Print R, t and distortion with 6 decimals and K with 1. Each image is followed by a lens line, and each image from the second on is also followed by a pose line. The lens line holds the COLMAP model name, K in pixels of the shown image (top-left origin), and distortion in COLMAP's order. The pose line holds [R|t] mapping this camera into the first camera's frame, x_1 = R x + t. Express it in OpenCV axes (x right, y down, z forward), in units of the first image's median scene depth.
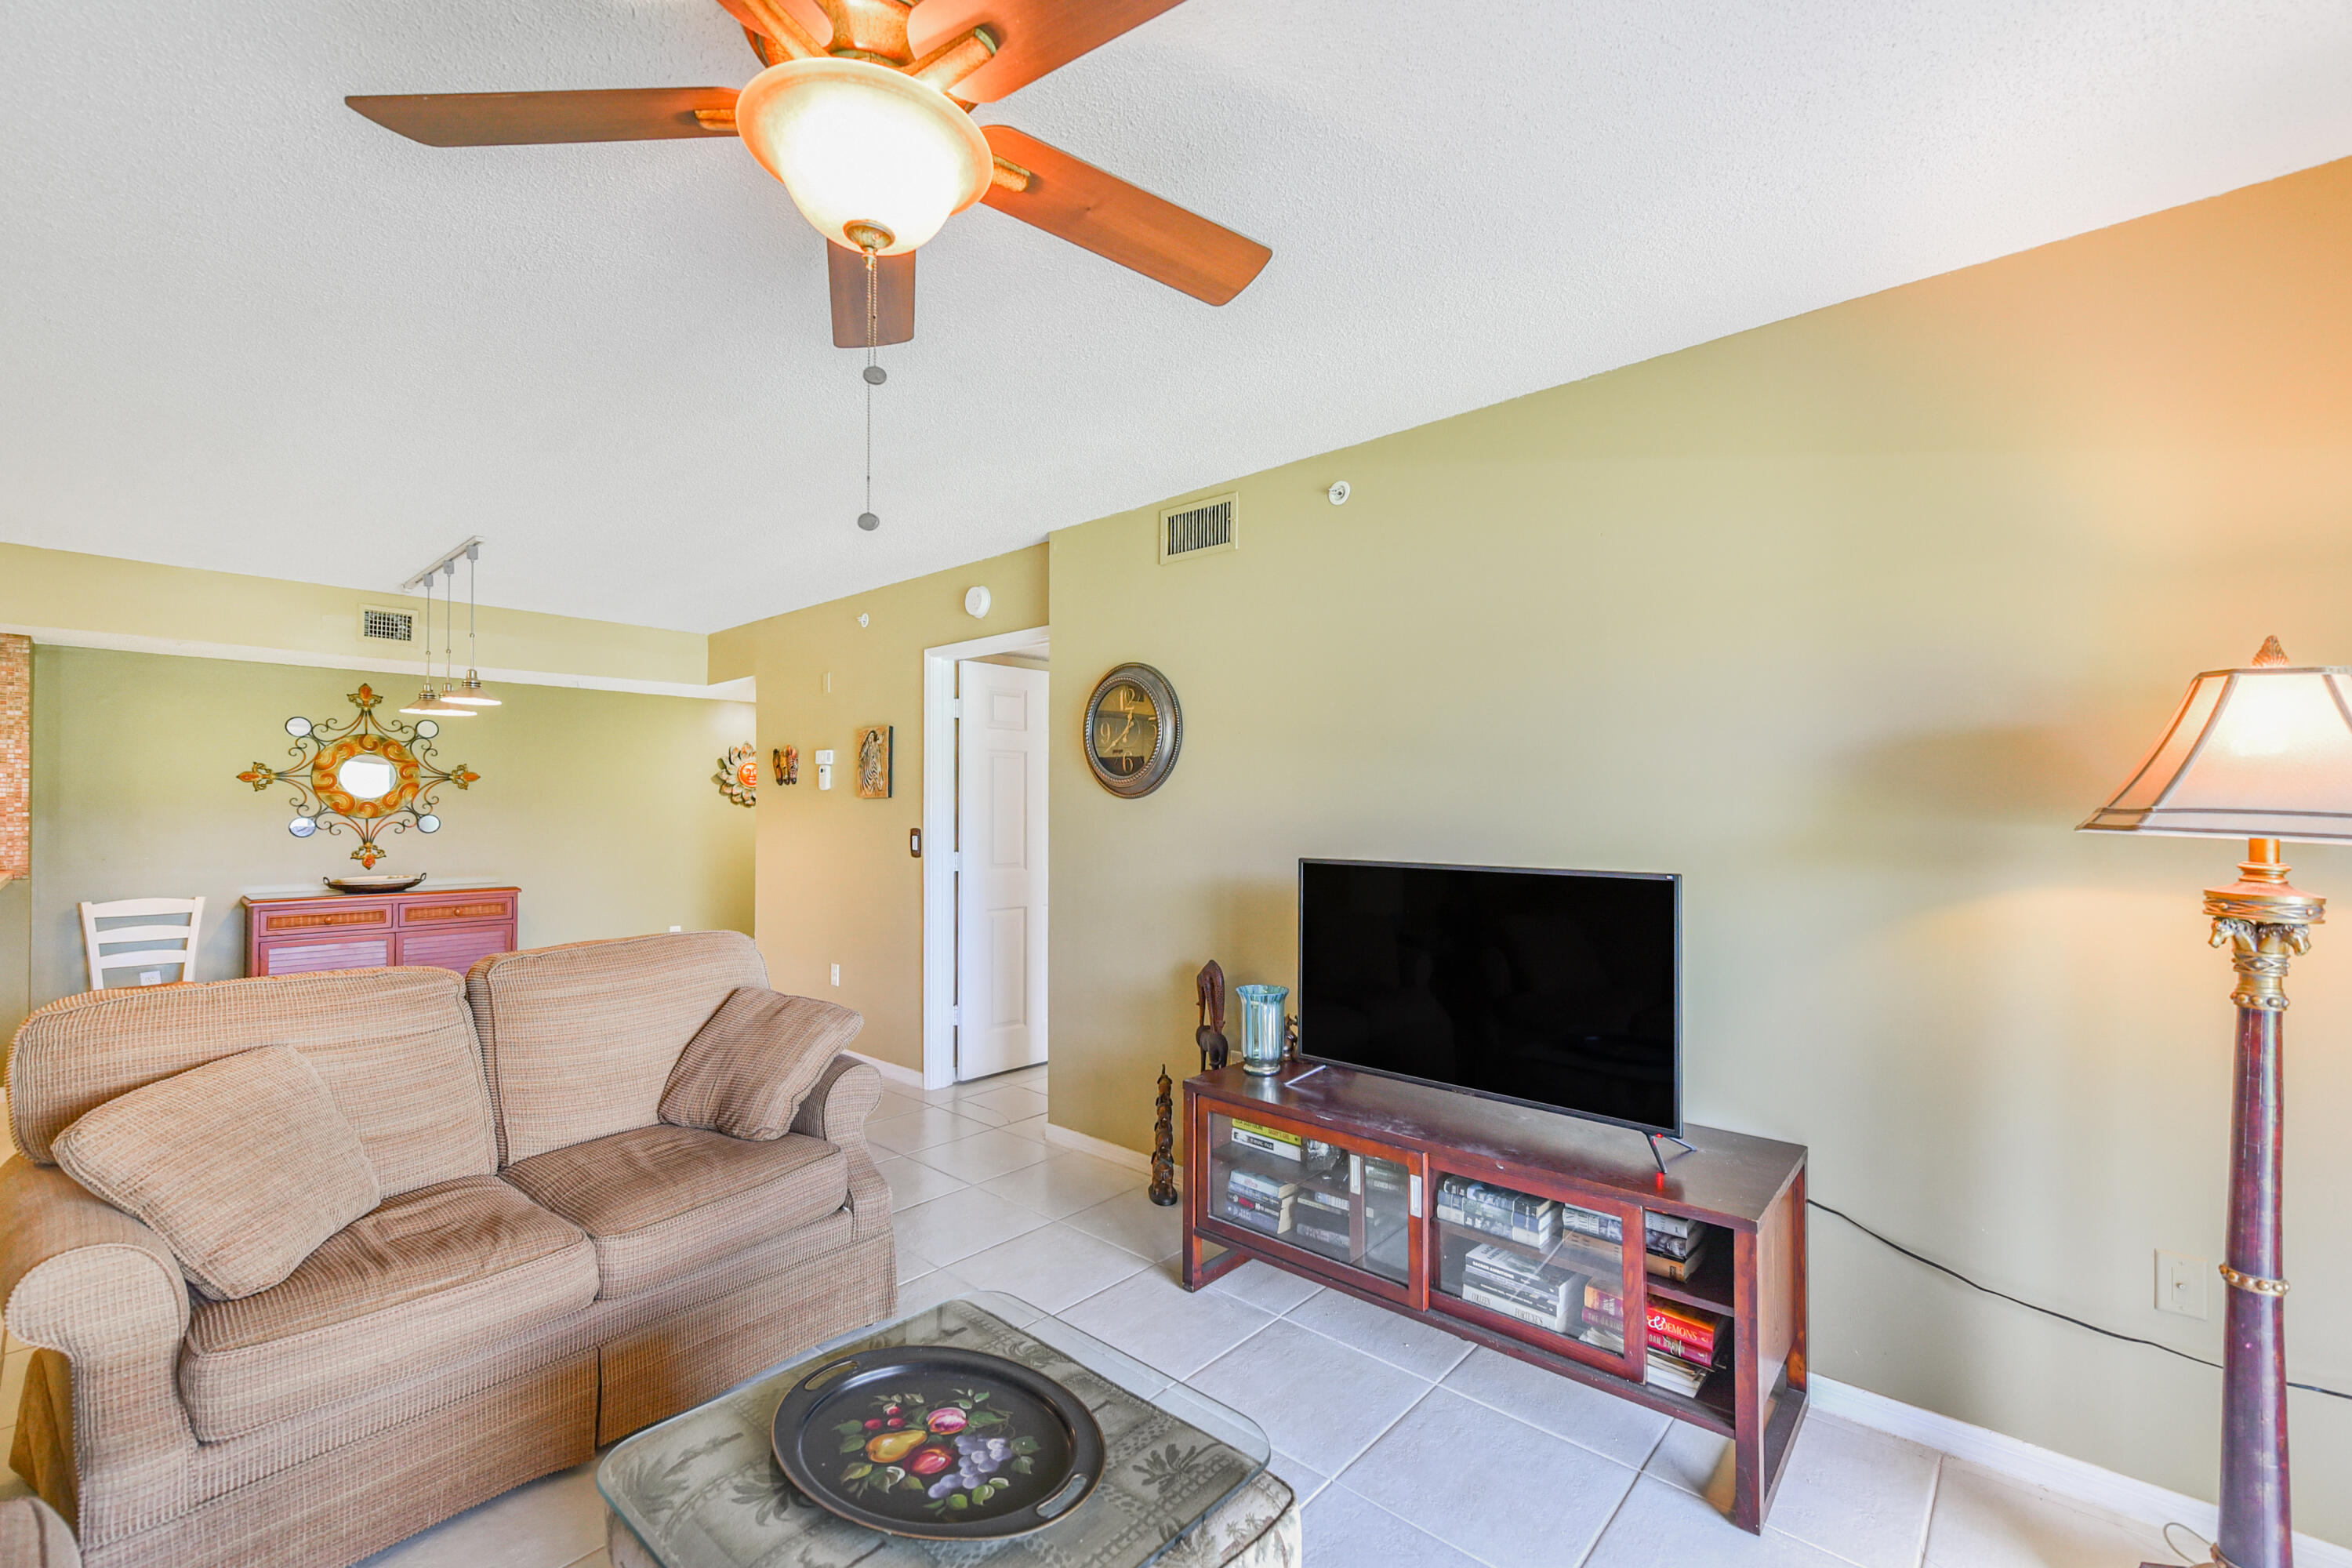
lens RADIAL K [[979.8, 0, 1173.0], [0, 979.8, 798.7], [0, 0, 1]] dist [-0.000337, -0.002714]
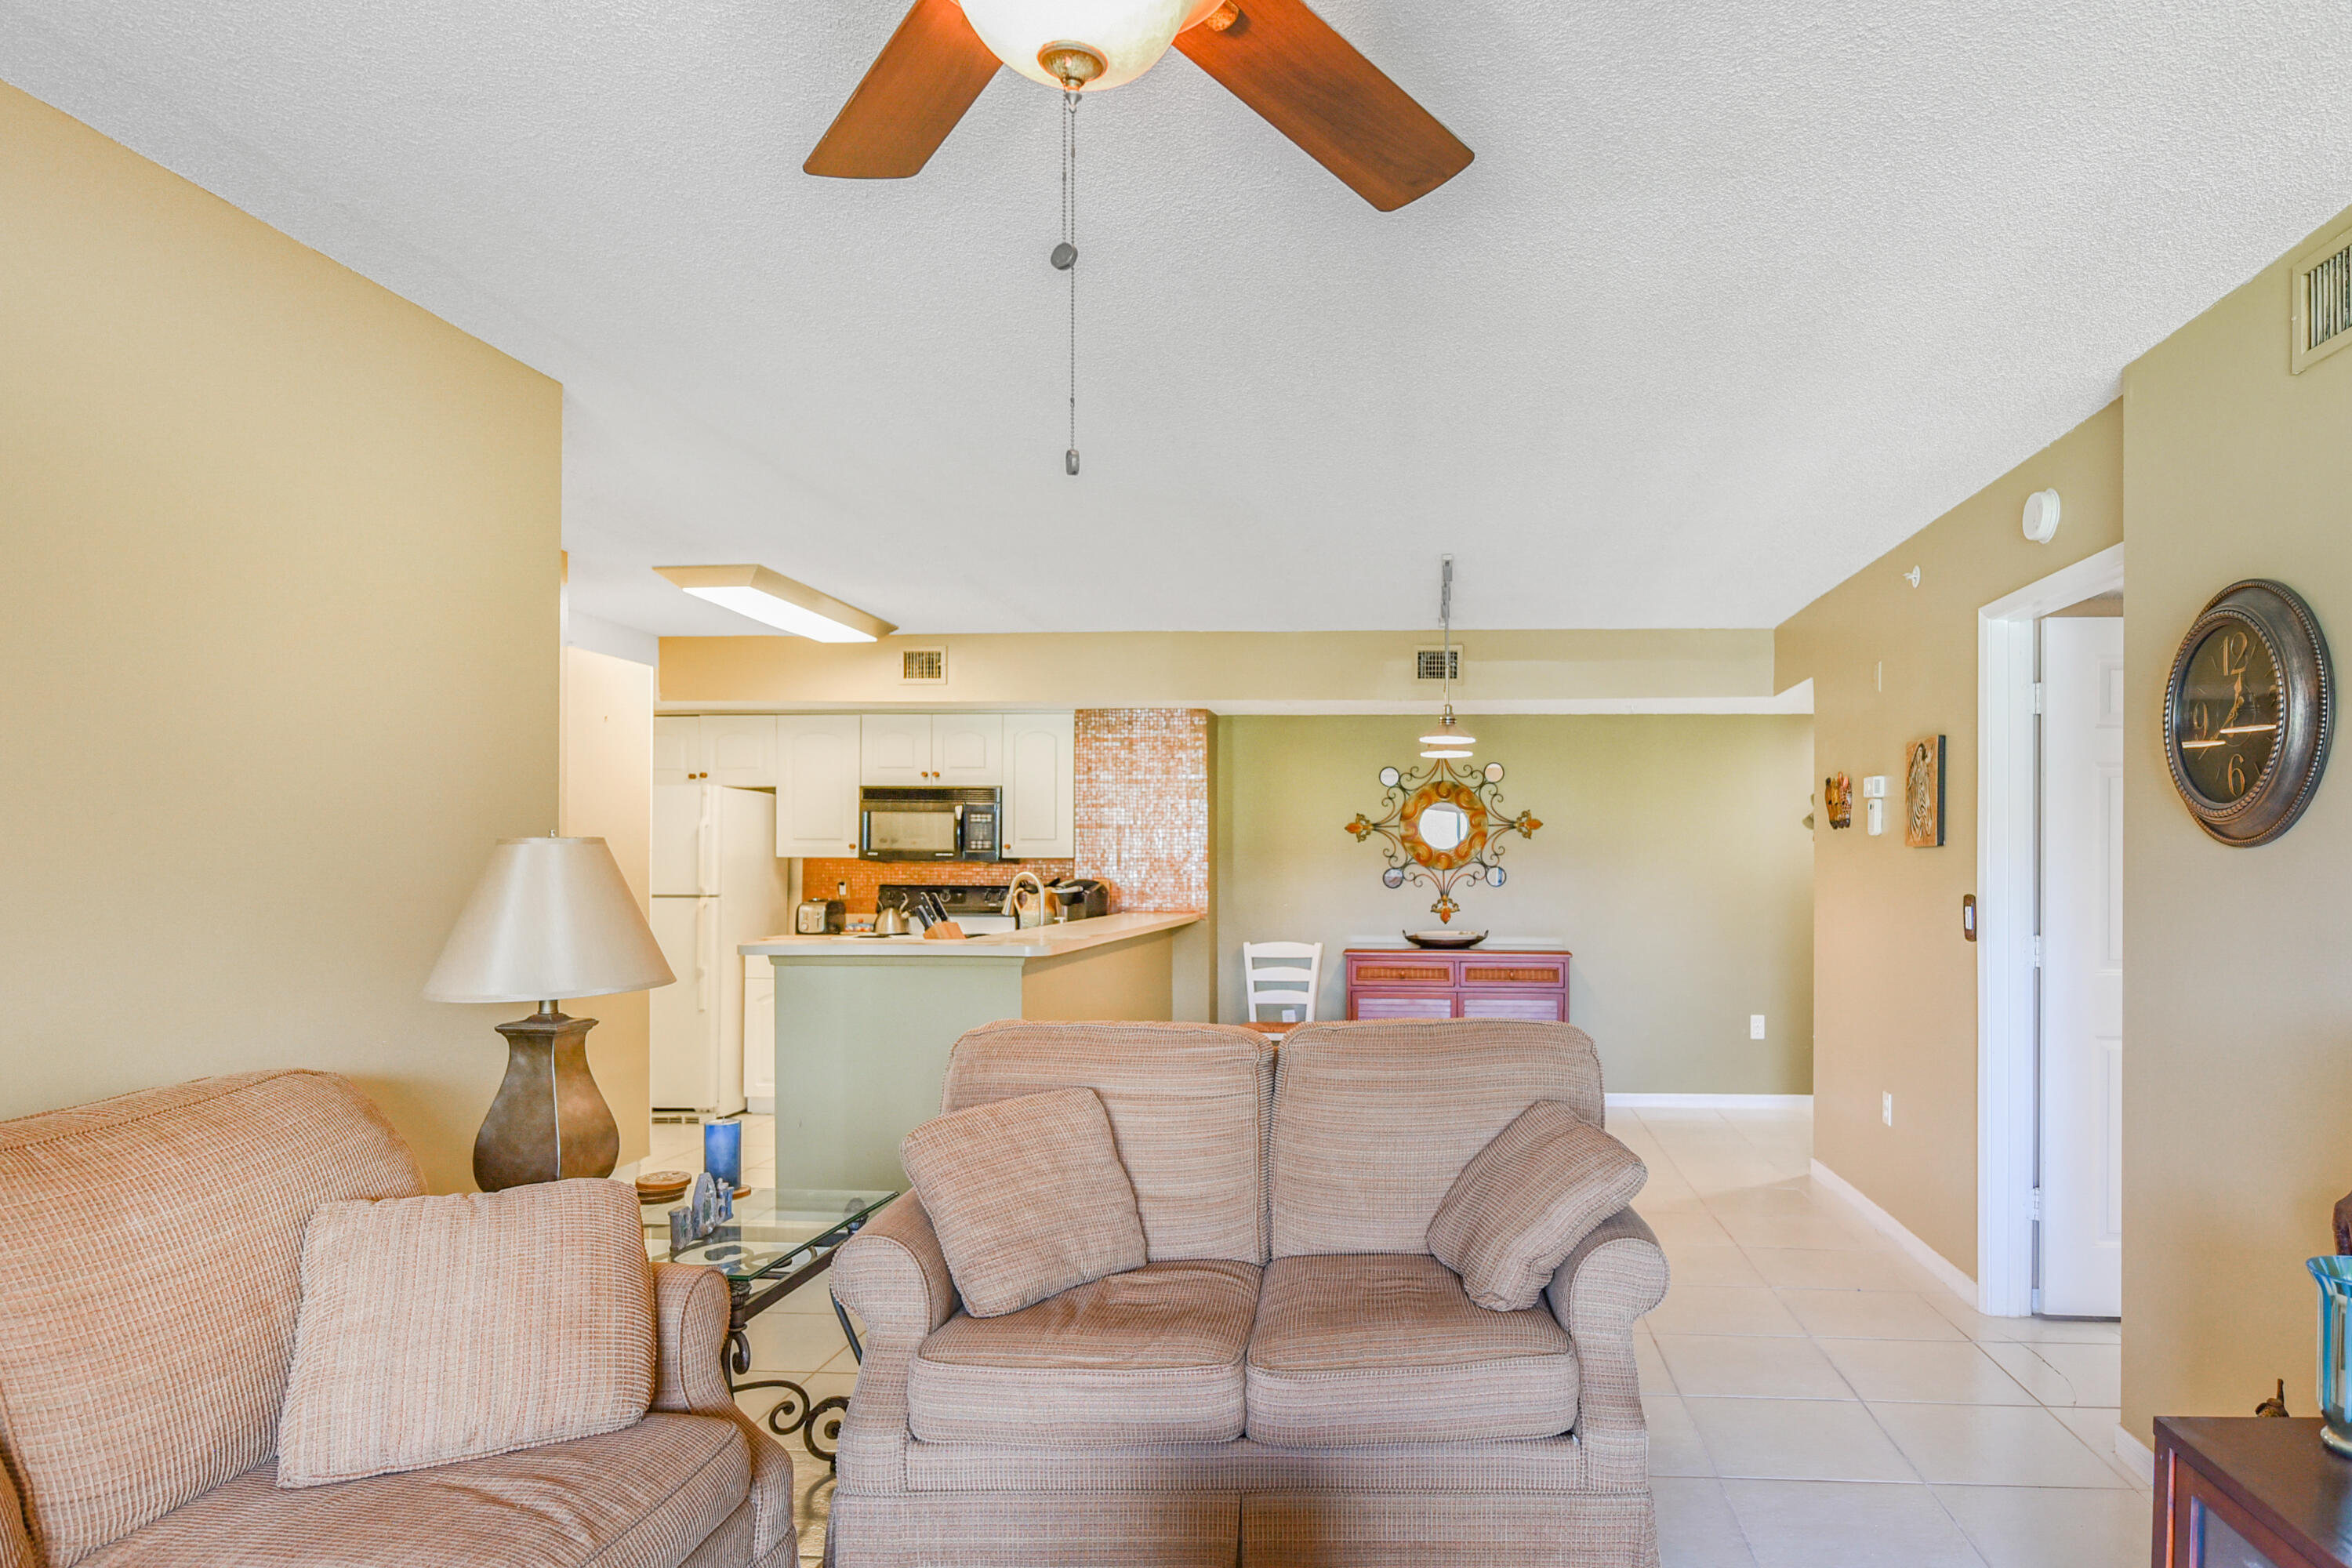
lens RADIAL K [[1333.9, 0, 1349.9], [0, 1333.9, 863.5], [0, 0, 1]] dist [0.018827, -0.022853]
pose [[0.621764, 0.006495, -0.783178, 0.138130], [0.002856, 0.999940, 0.010560, -0.000057], [0.783199, -0.008802, 0.621708, 0.128729]]
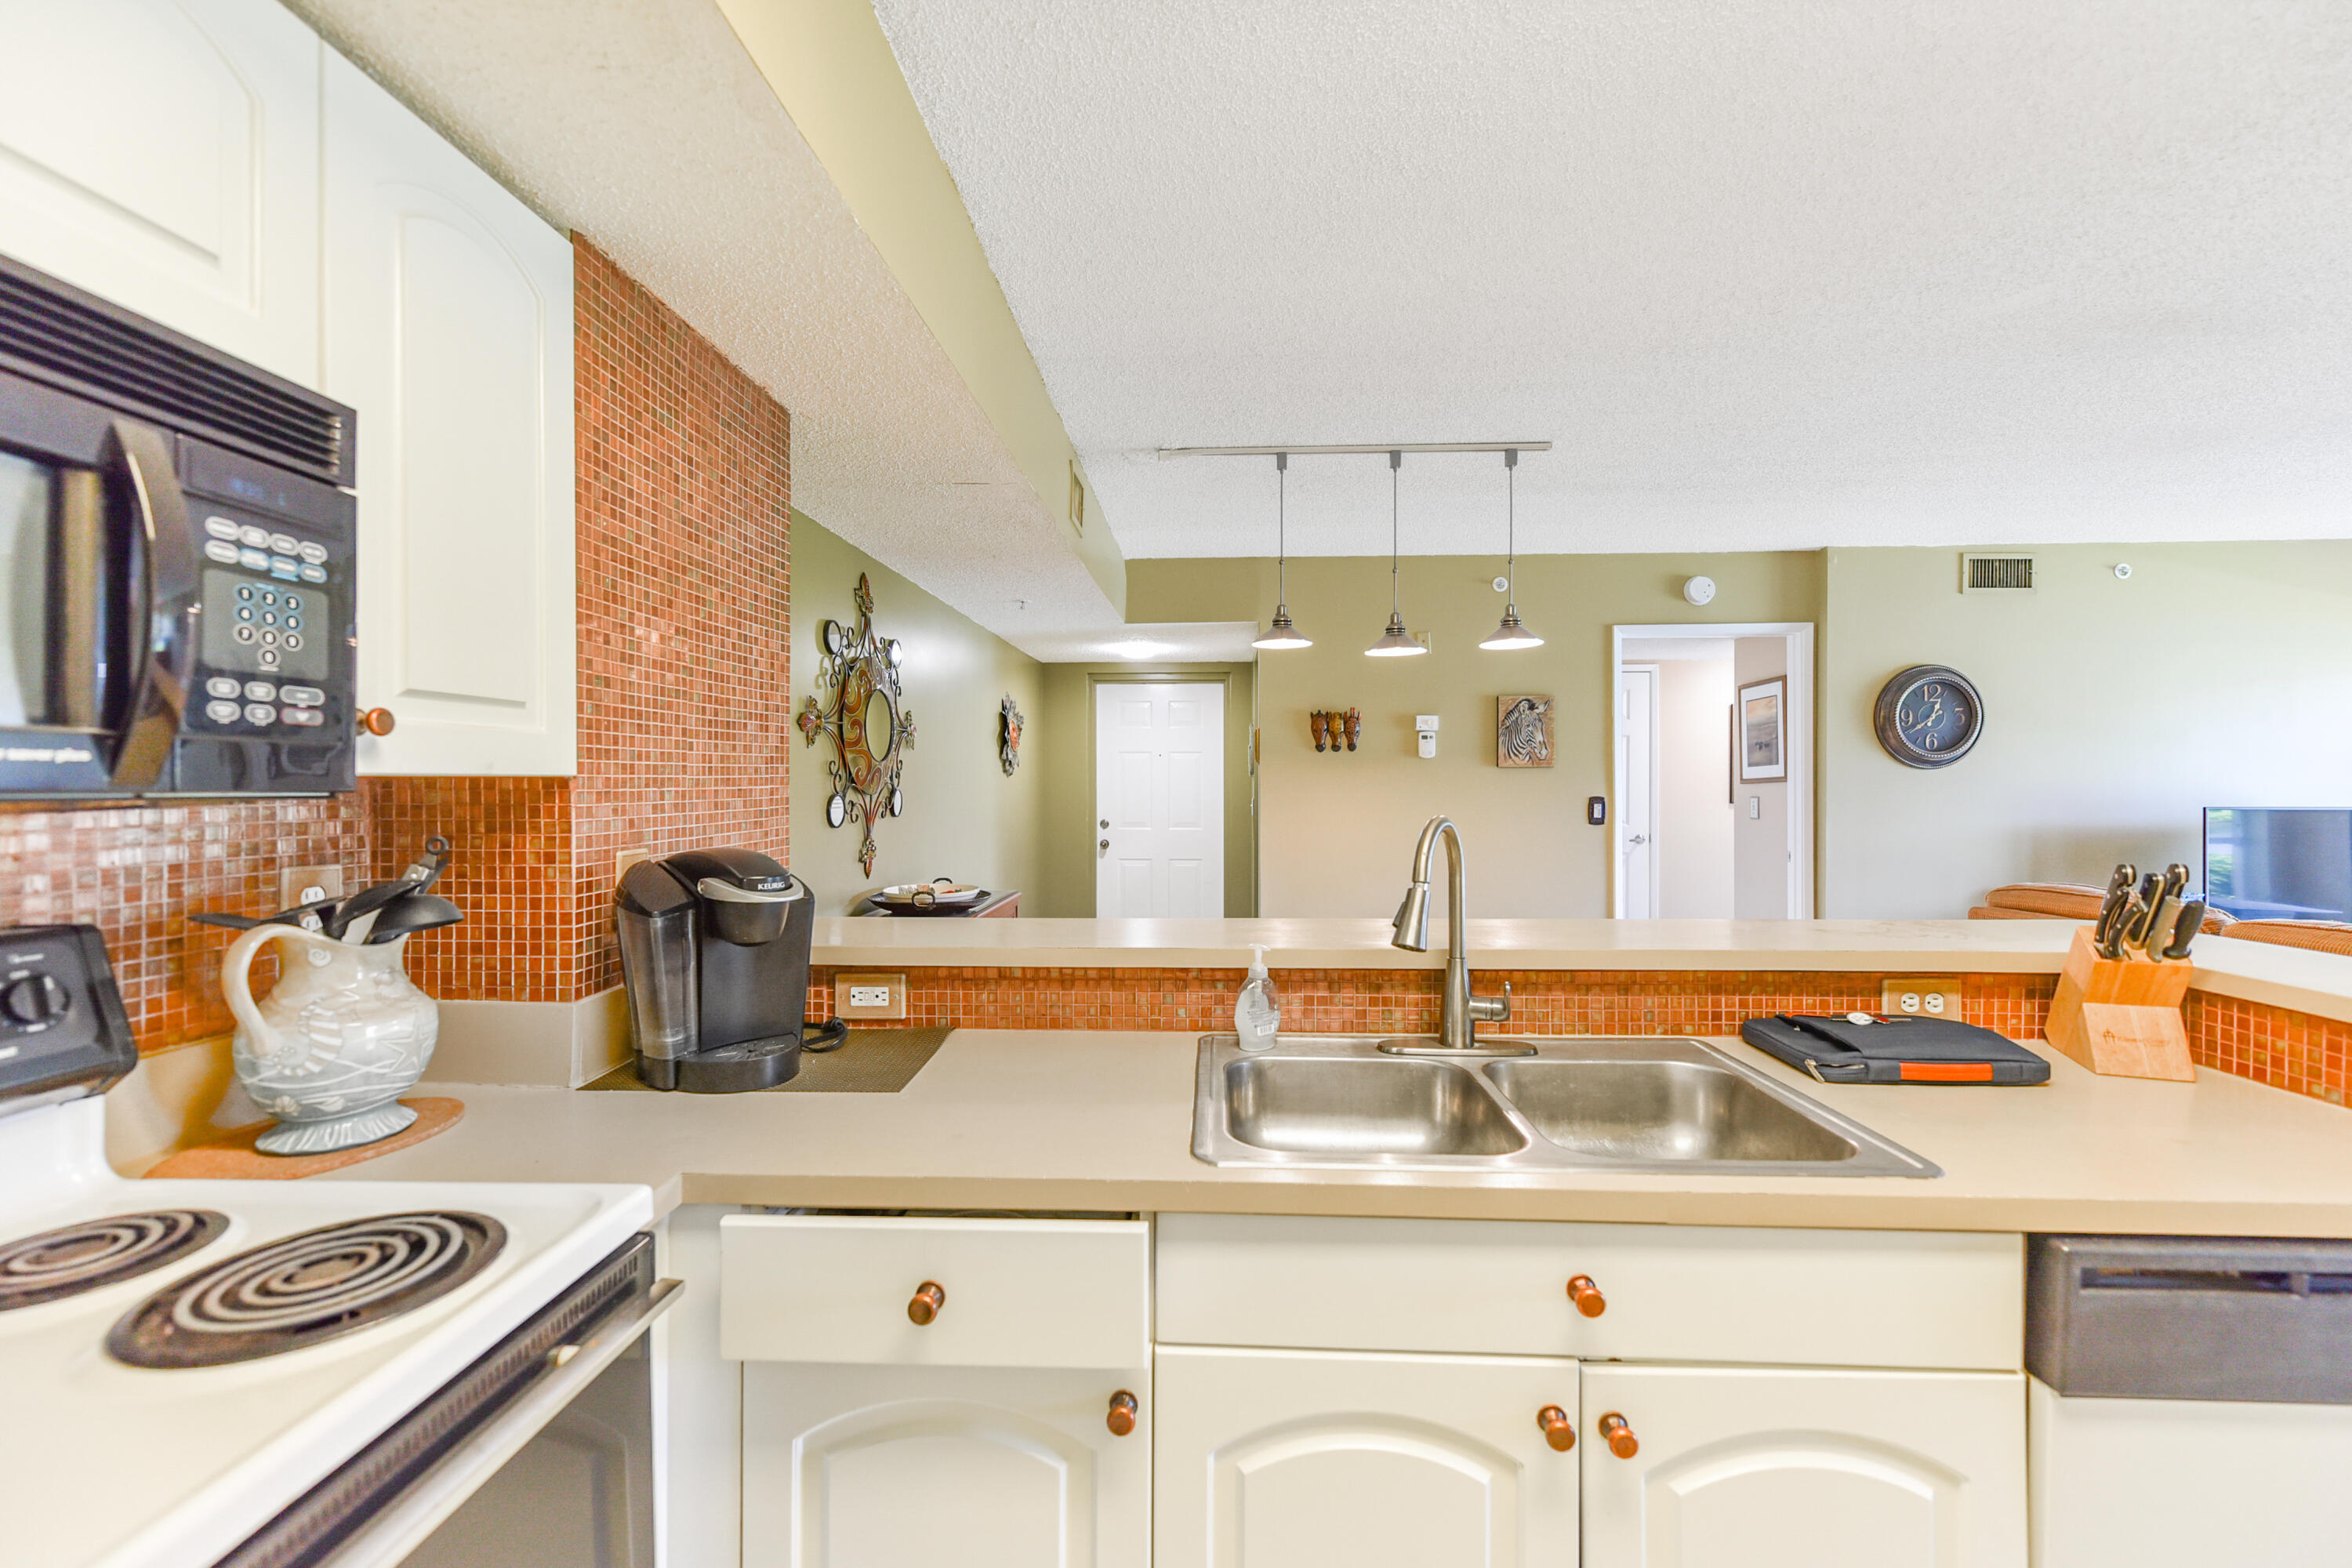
lens RADIAL K [[1144.1, 0, 1139.4], [0, 1144.1, 787.6], [0, 0, 1]] dist [0.013730, -0.008064]
pose [[0.783690, -0.004448, 0.621136, -1.178109], [-0.005075, 0.999895, 0.013564, 0.005515], [-0.621131, -0.013782, 0.783585, 0.296499]]
